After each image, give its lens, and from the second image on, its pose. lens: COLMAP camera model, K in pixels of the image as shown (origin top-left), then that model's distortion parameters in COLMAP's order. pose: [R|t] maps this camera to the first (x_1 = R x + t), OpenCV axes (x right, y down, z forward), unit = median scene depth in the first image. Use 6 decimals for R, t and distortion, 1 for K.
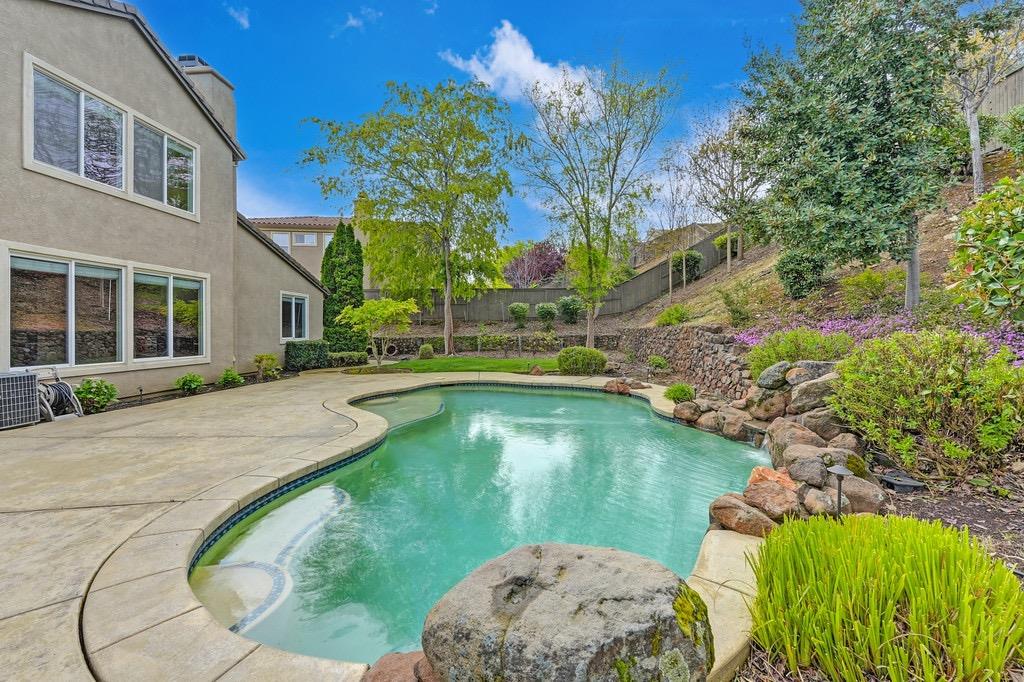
lens RADIAL K [[438.7, 0, 517.8], [0, 438.7, 328.0], [0, 0, 1]] dist [-0.000825, -0.000153]
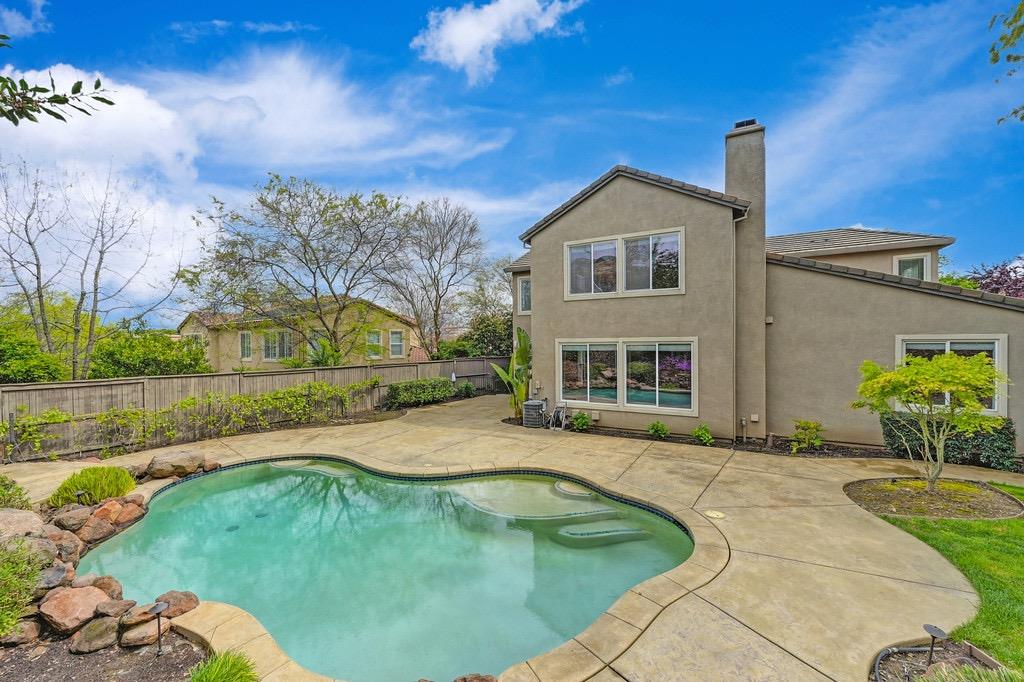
lens RADIAL K [[409.3, 0, 515.3], [0, 409.3, 345.7], [0, 0, 1]] dist [-0.000763, 0.000053]
pose [[-0.432236, 0.020027, -0.901538, 0.450108], [0.015105, 0.999774, 0.014967, -0.130160], [0.901634, -0.007148, -0.432441, 1.091824]]
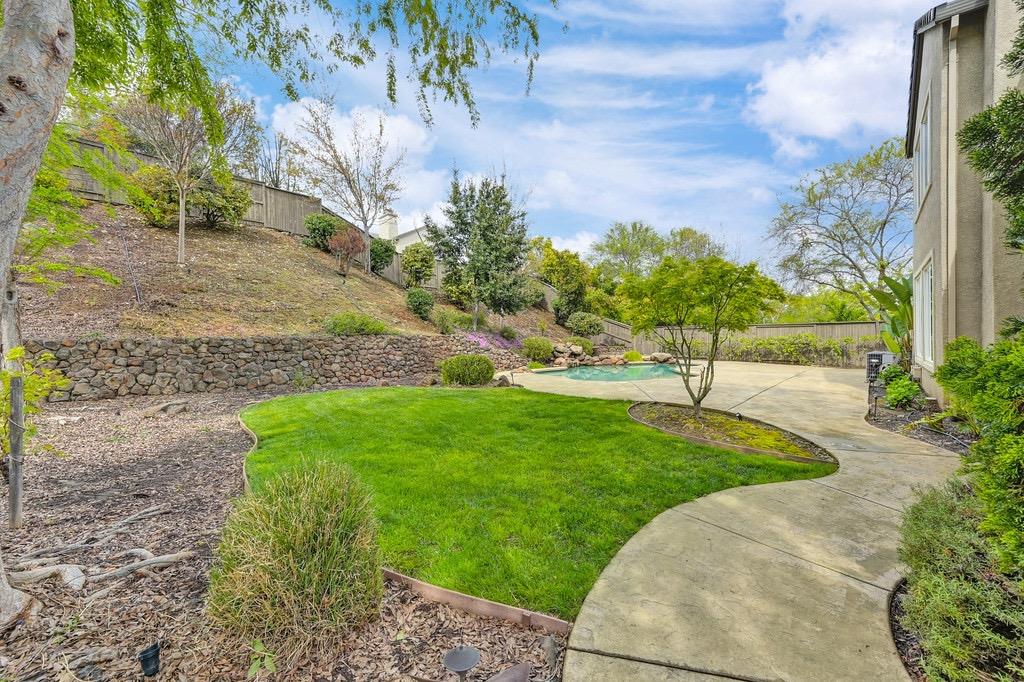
lens RADIAL K [[409.3, 0, 510.4], [0, 409.3, 347.7], [0, 0, 1]] dist [-0.000763, 0.000053]
pose [[-0.788858, 0.002144, 0.614572, -0.597321], [0.016179, 0.999720, 0.017280, 0.016014], [-0.614362, 0.023575, -0.788672, 2.053480]]
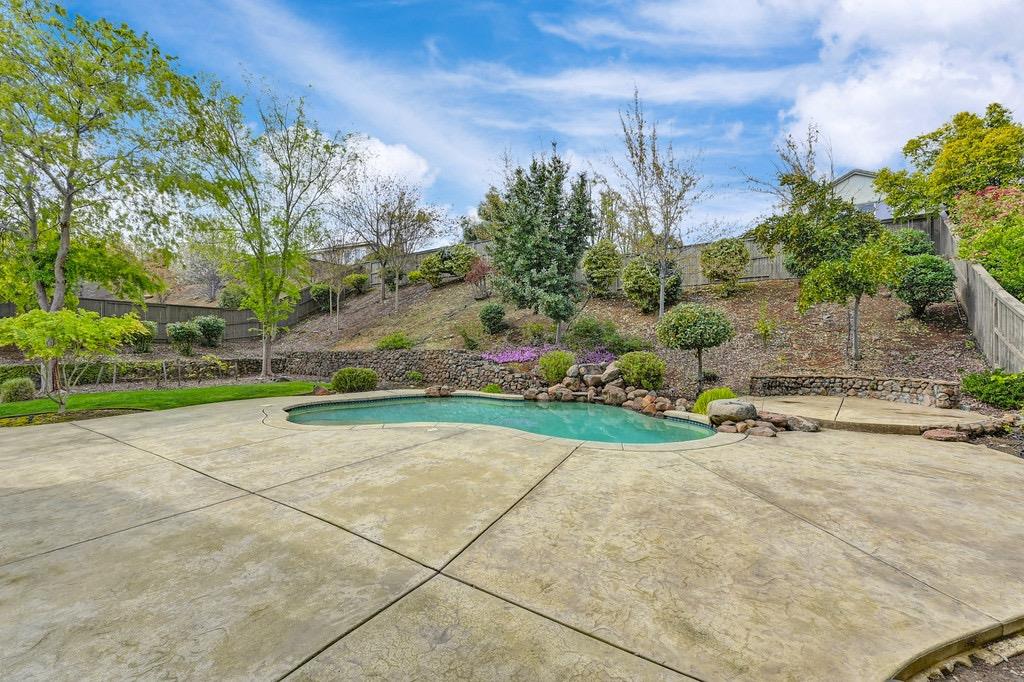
lens RADIAL K [[409.3, 0, 515.0], [0, 409.3, 345.5], [0, 0, 1]] dist [-0.000763, 0.000053]
pose [[0.488279, 0.006334, 0.872665, -0.745799], [0.005037, 0.999937, -0.010076, -0.002973], [-0.872673, 0.009316, 0.488216, 0.121712]]
